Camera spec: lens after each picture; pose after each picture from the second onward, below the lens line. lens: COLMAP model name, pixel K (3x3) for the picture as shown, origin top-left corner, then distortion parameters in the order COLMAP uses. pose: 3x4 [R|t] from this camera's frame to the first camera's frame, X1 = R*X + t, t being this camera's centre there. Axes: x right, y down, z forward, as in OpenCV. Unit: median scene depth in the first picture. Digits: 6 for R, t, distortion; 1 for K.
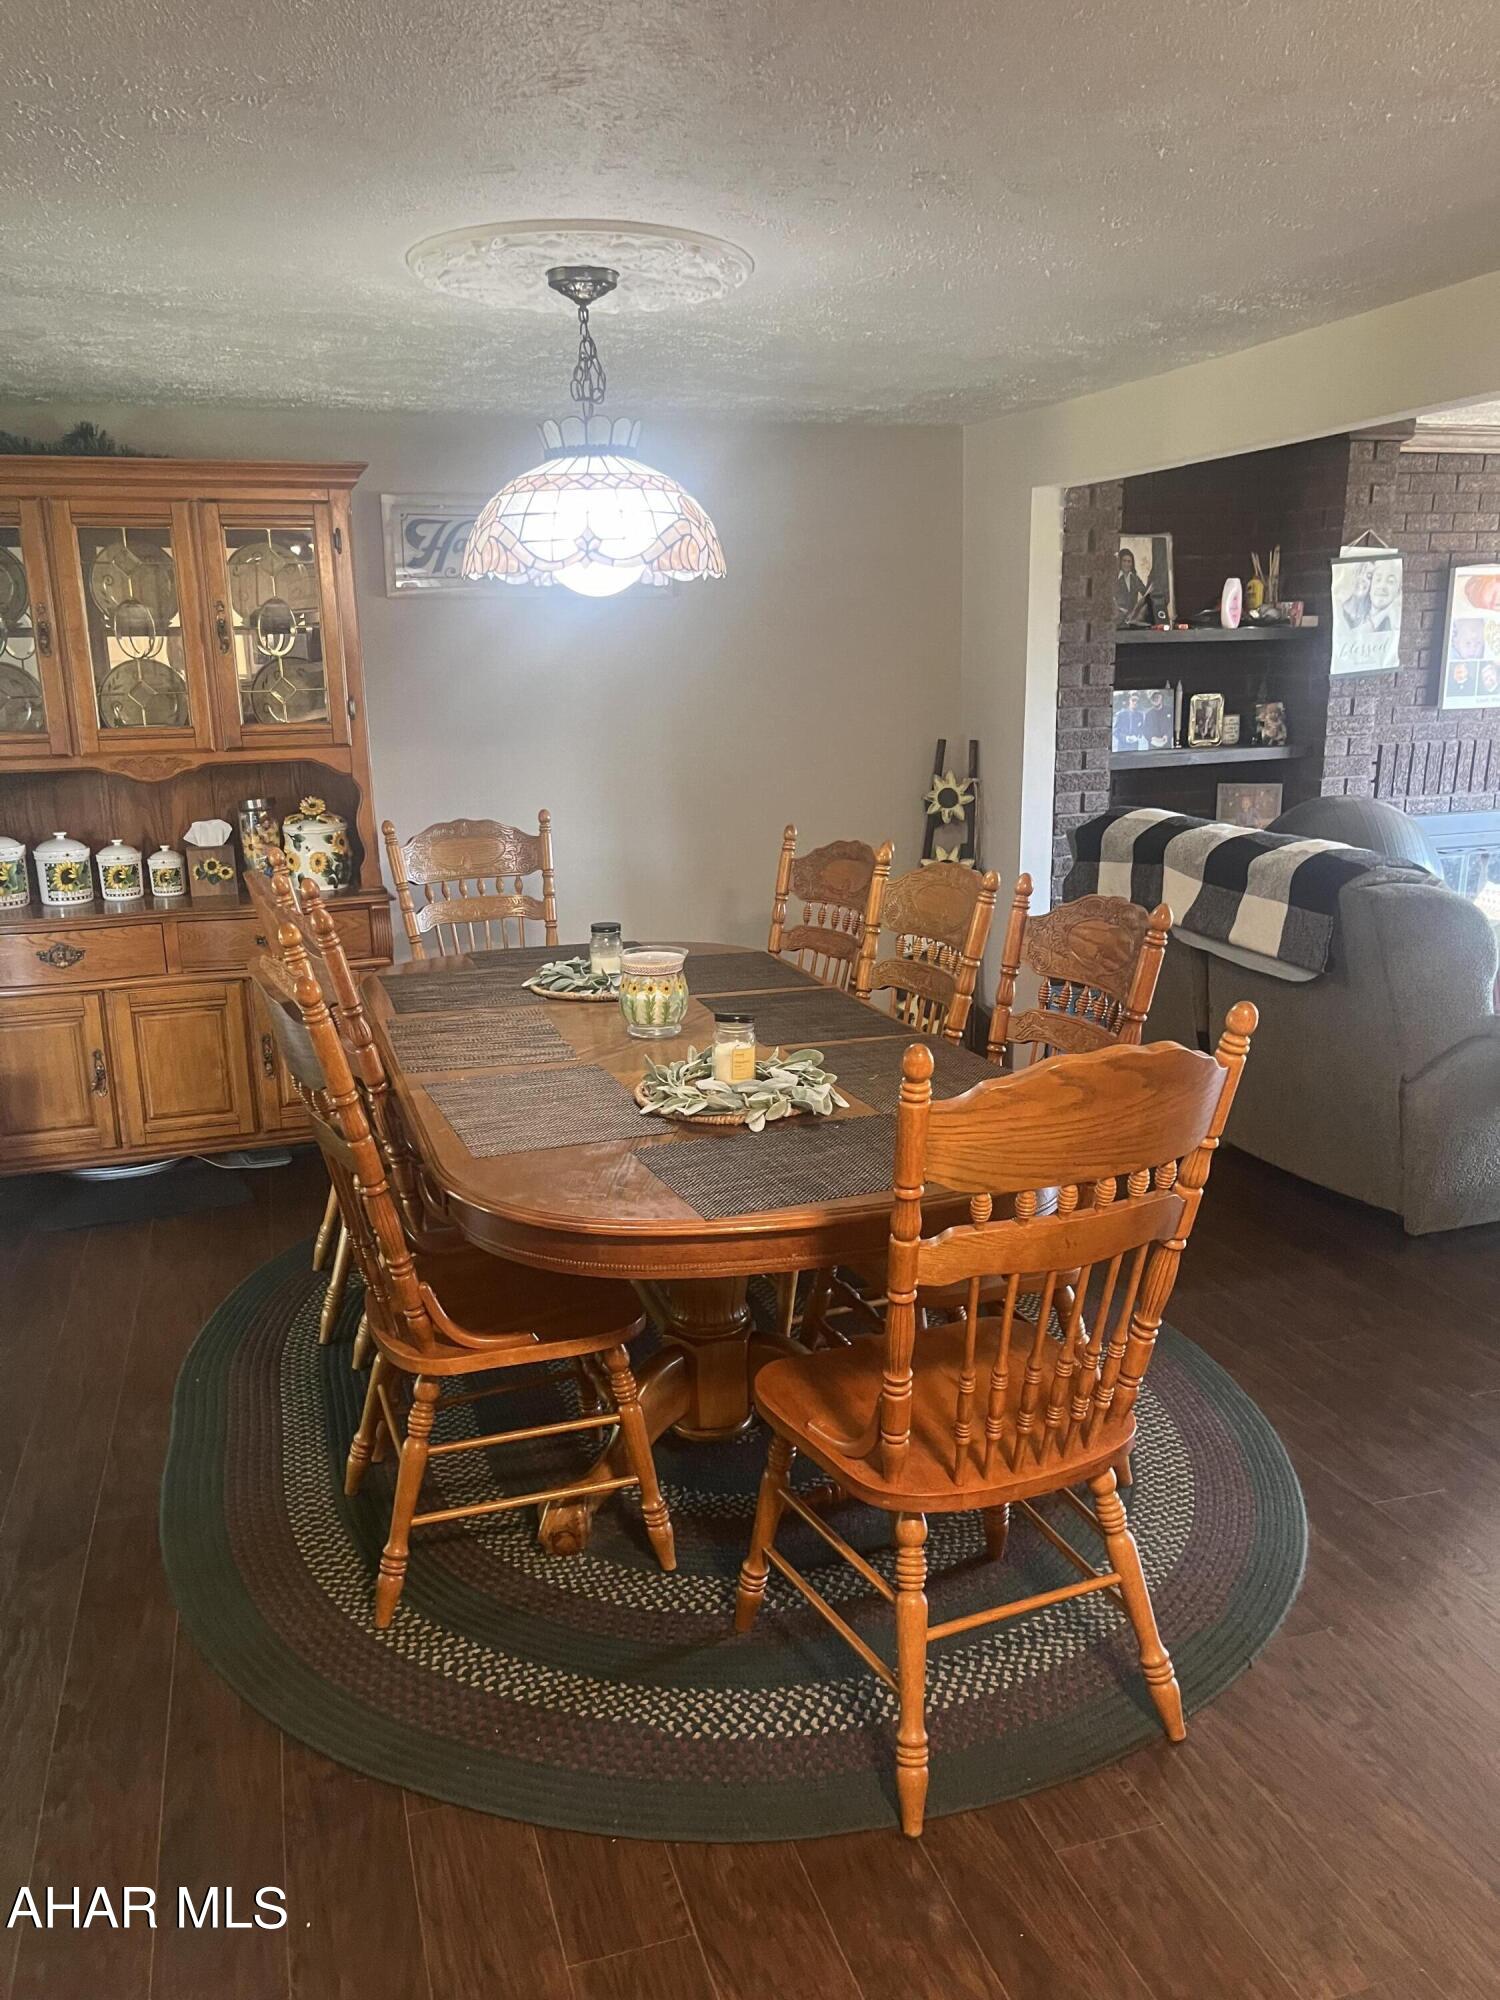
lens RADIAL K [[1520.2, 0, 746.3], [0, 1520.2, 1014.3], [0, 0, 1]] dist [0.053842, -0.074905]
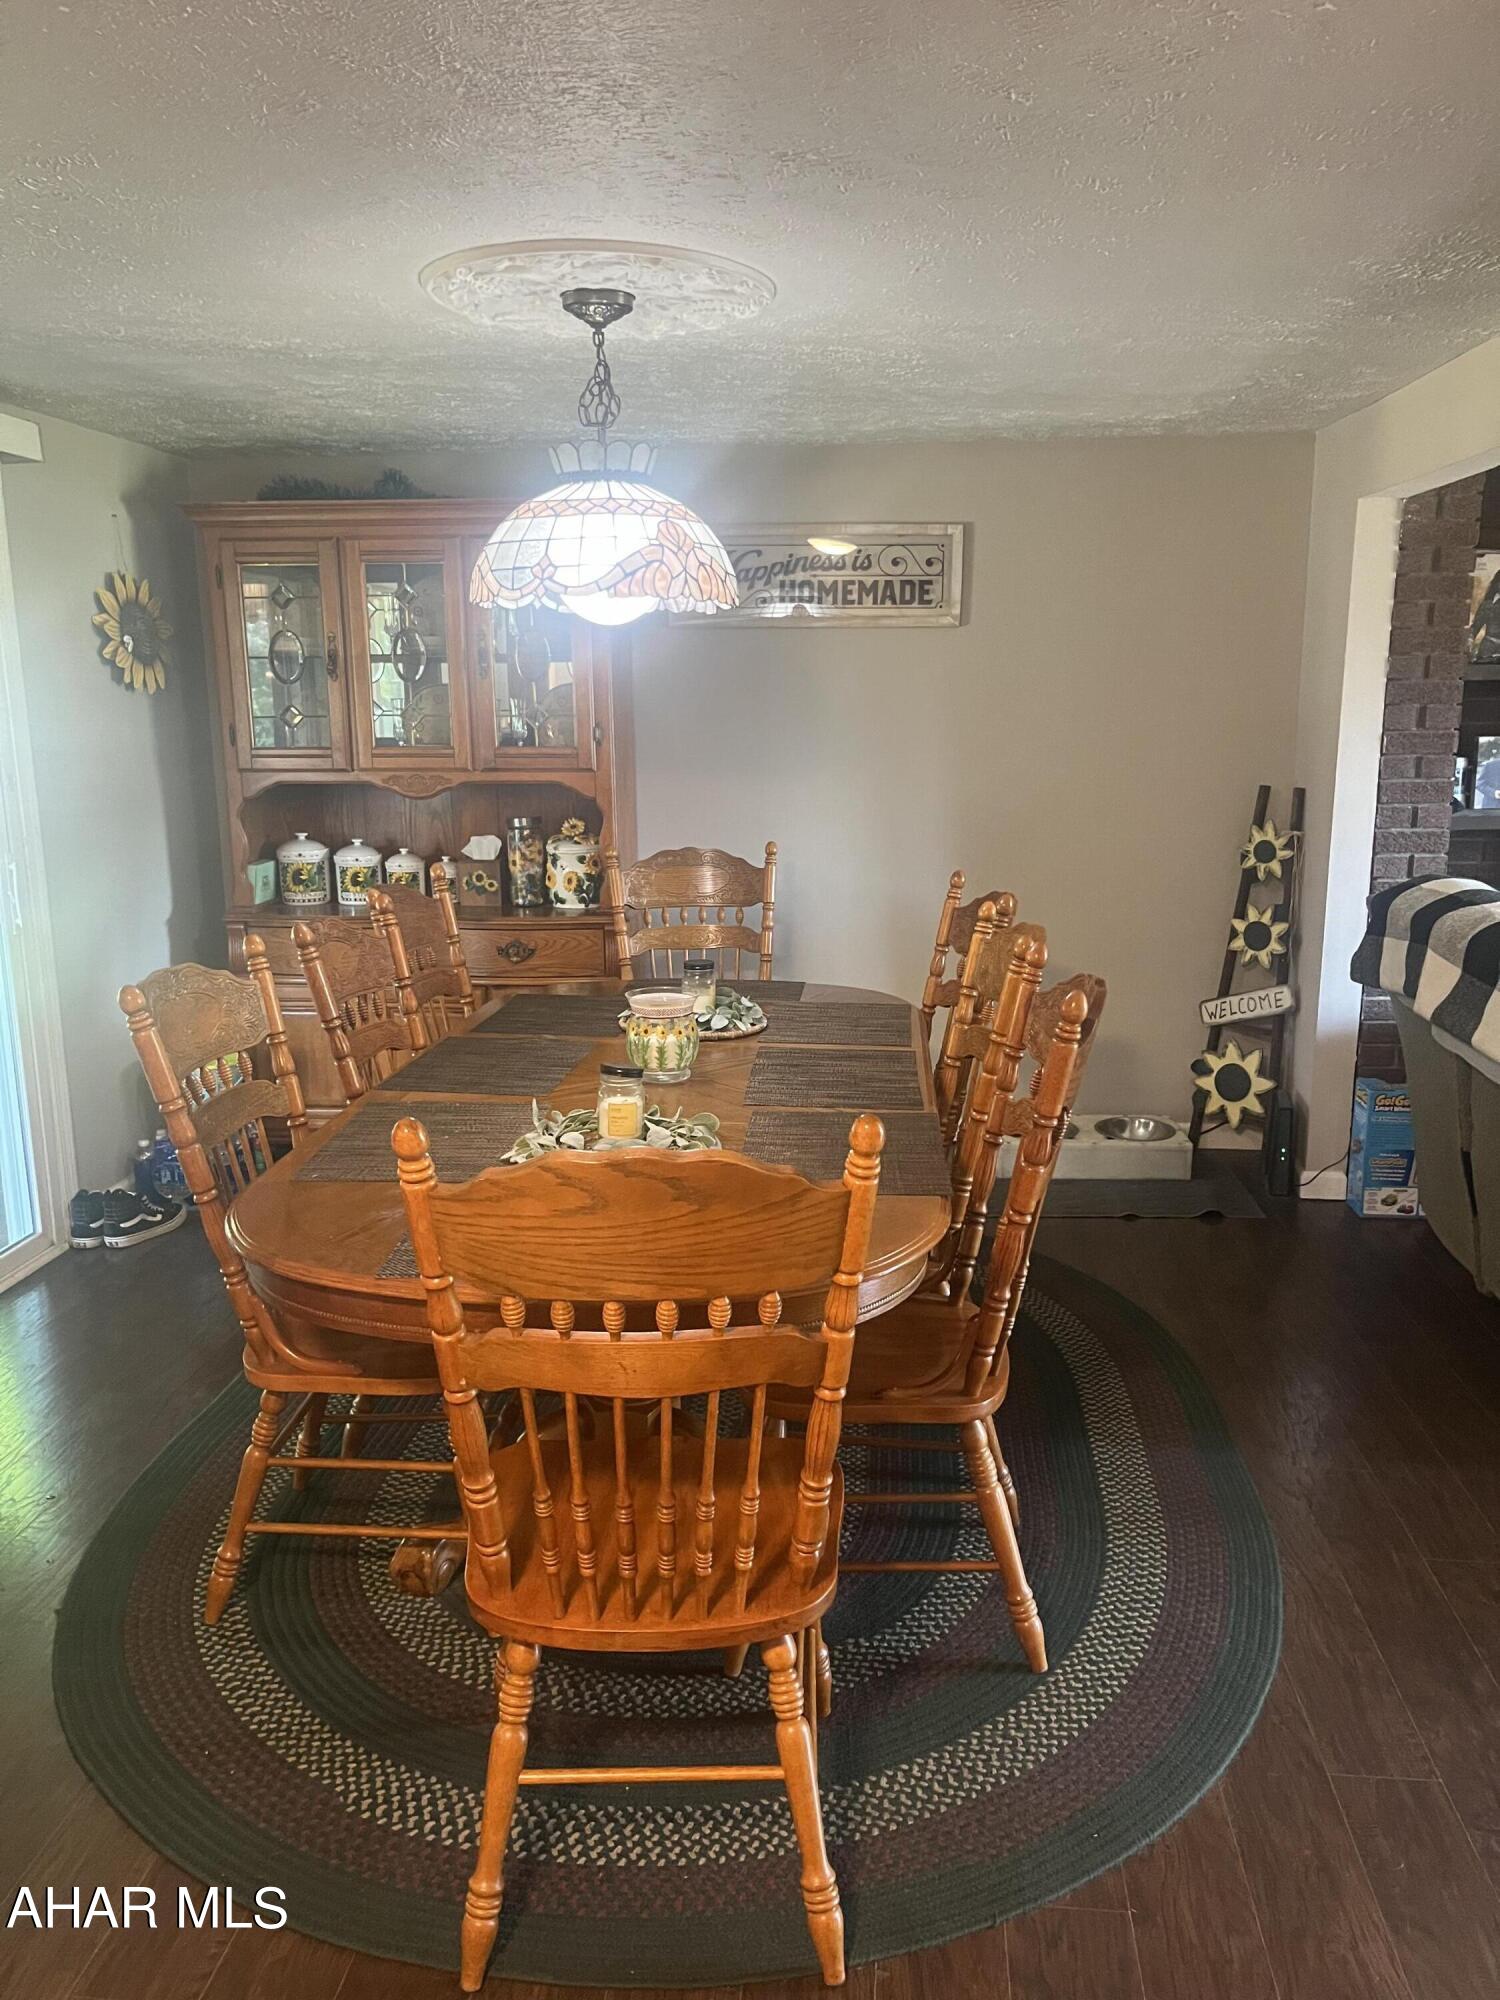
lens RADIAL K [[1520.2, 0, 763.8], [0, 1520.2, 1015.4], [0, 0, 1]] dist [0.053842, -0.074905]
pose [[0.922415, 0.095438, -0.374221, 0.277524], [-0.102037, 0.994778, 0.002188, -0.027928], [0.372476, 0.036166, 0.927337, 0.103993]]
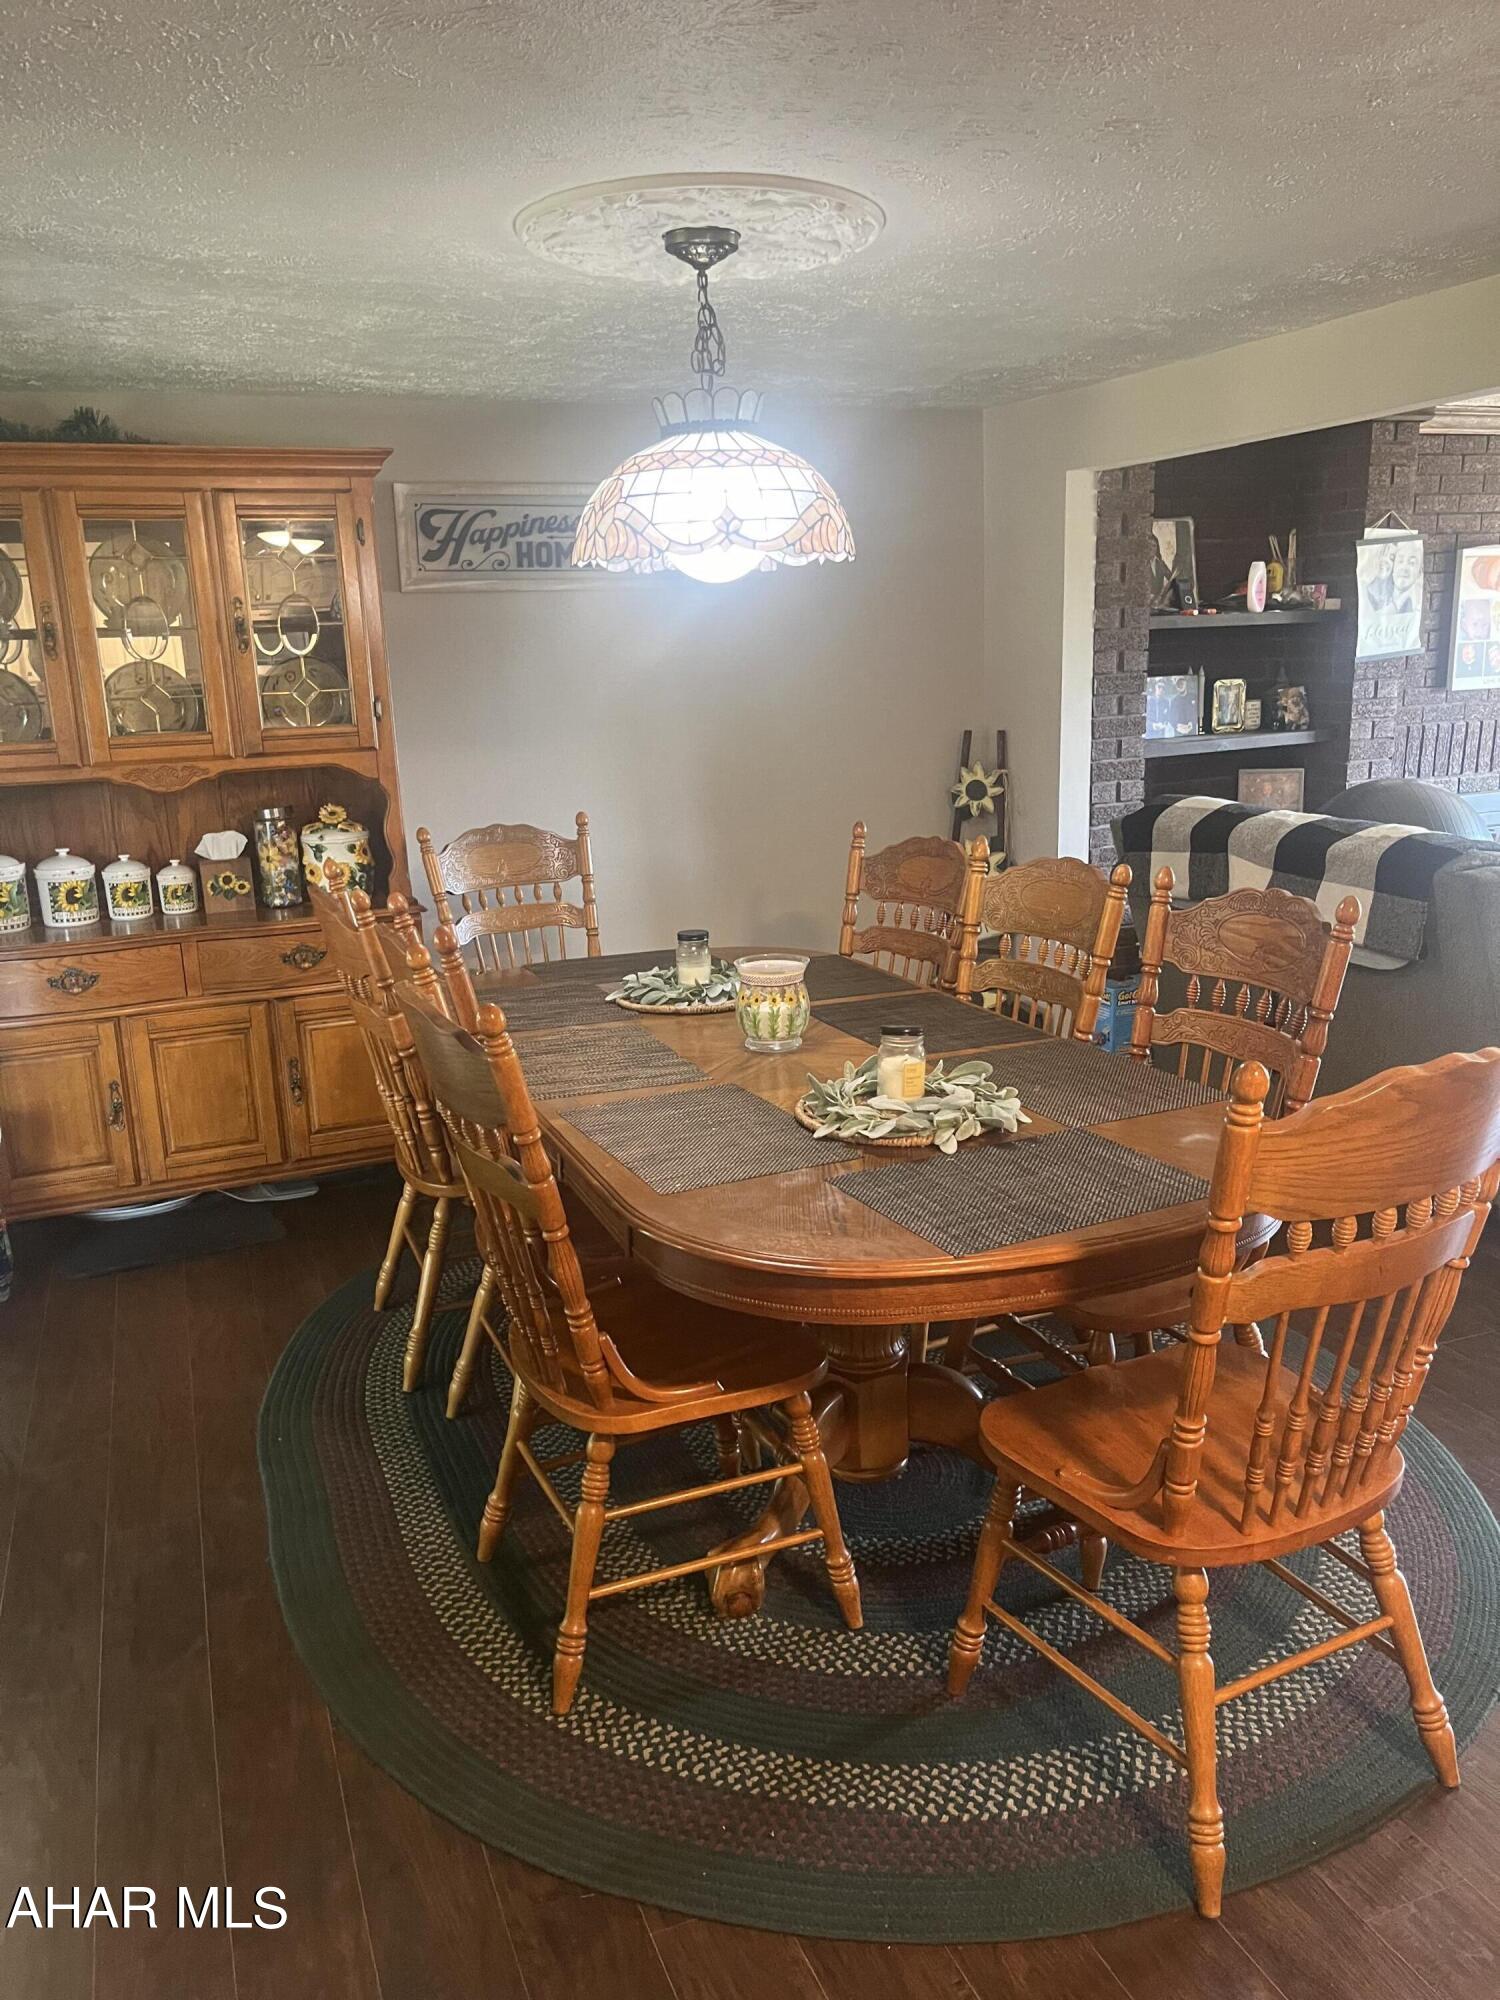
lens RADIAL K [[1520.2, 0, 758.4], [0, 1520.2, 1004.1], [0, 0, 1]] dist [0.053842, -0.074905]
pose [[0.997209, -0.031900, 0.067499, -0.104029], [0.032173, 0.999478, -0.002961, -0.009154], [-0.067369, 0.005124, 0.997715, 0.049504]]
